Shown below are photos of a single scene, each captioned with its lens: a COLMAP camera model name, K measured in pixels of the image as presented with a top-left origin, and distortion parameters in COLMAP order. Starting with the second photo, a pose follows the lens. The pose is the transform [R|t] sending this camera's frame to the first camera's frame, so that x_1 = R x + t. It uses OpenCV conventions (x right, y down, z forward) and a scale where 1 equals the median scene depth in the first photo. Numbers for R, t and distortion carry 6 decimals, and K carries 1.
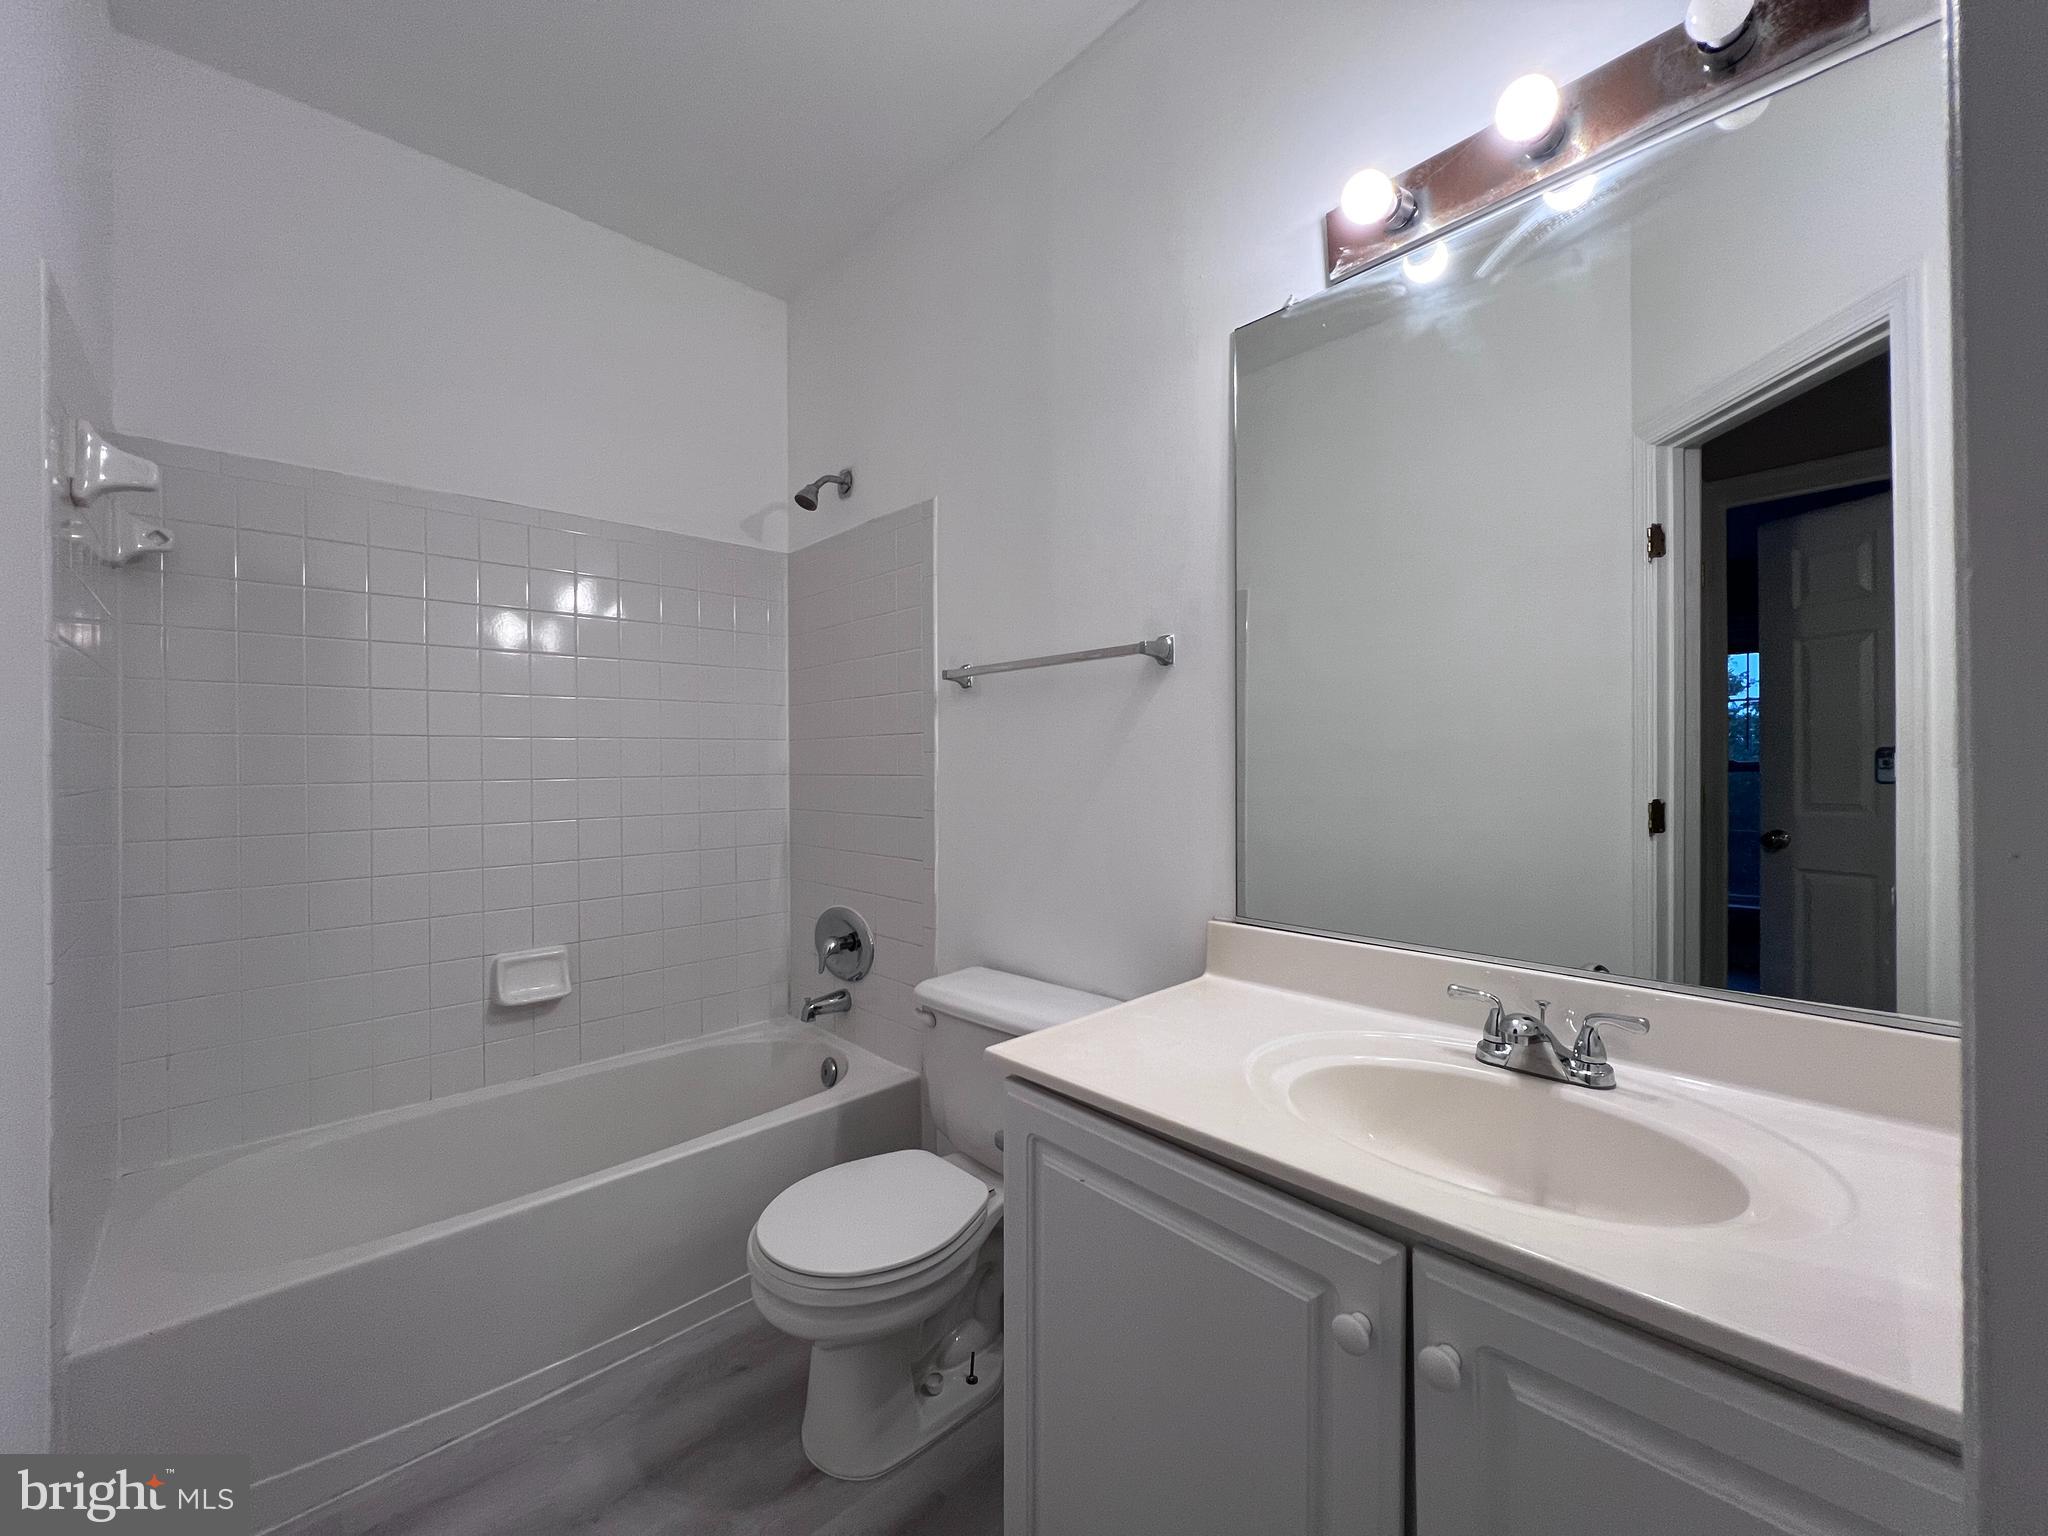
lens RADIAL K [[823.9, 0, 1021.8], [0, 823.9, 767.6], [0, 0, 1]] dist [0.000256, -0.000071]
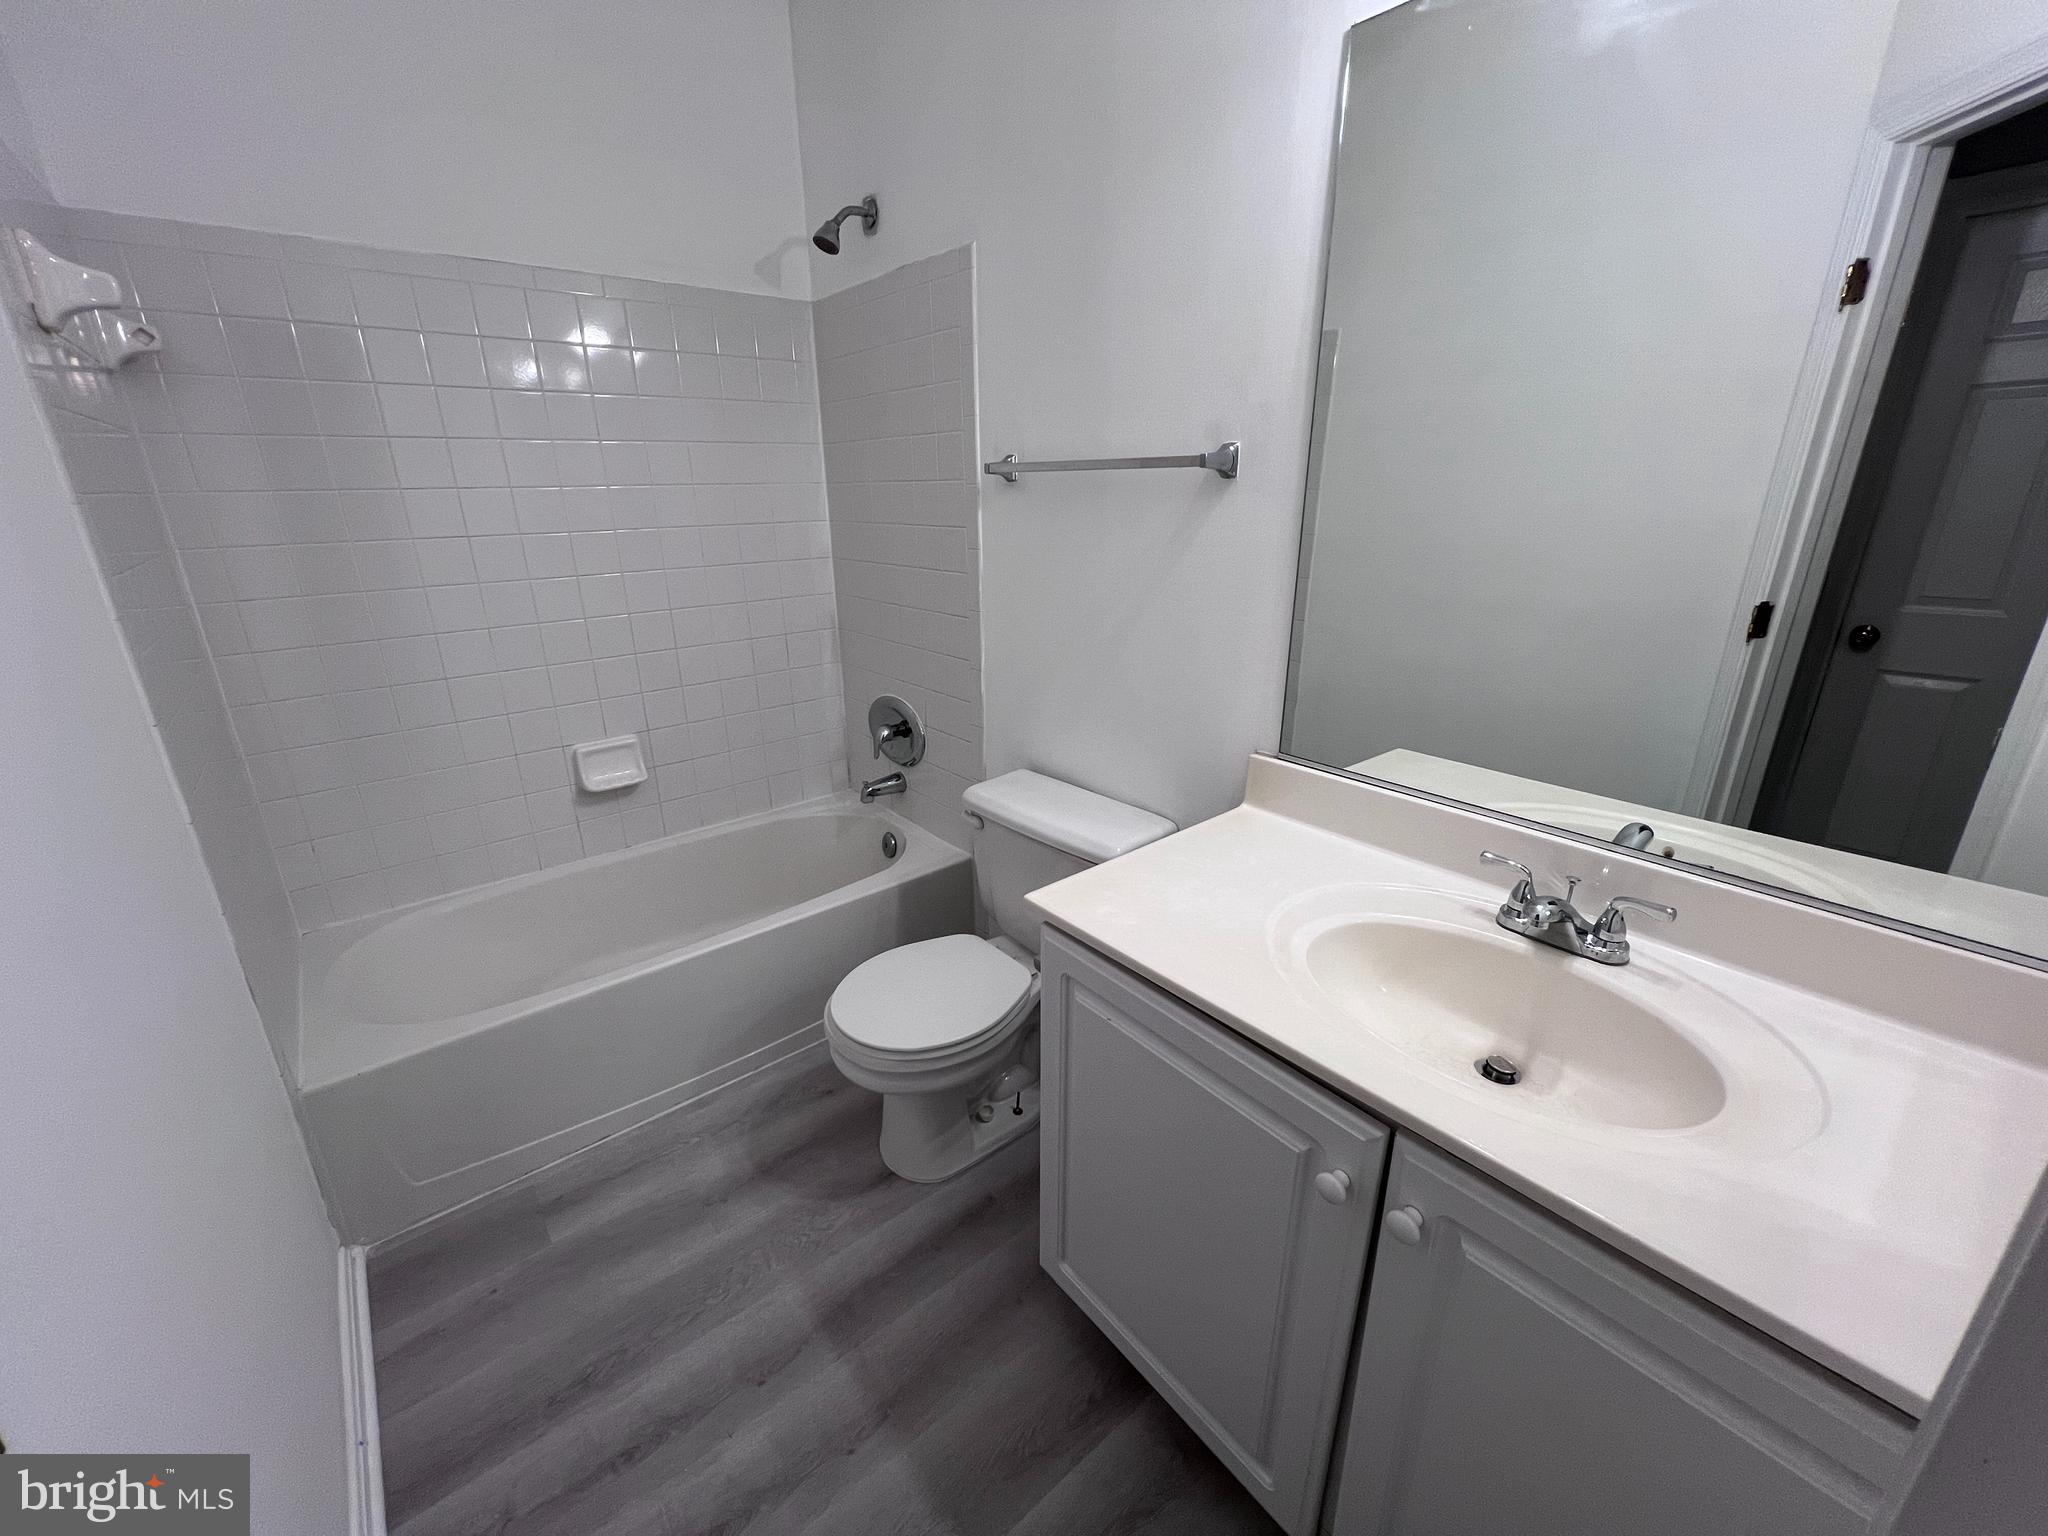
lens RADIAL K [[823.9, 0, 1021.5], [0, 823.9, 767.3], [0, 0, 1]] dist [0.000256, -0.000071]
pose [[0.997714, 0.018285, -0.065050, 0.013129], [0.003619, 0.946847, 0.321663, -0.113026], [0.067474, -0.321164, 0.944617, 0.028973]]
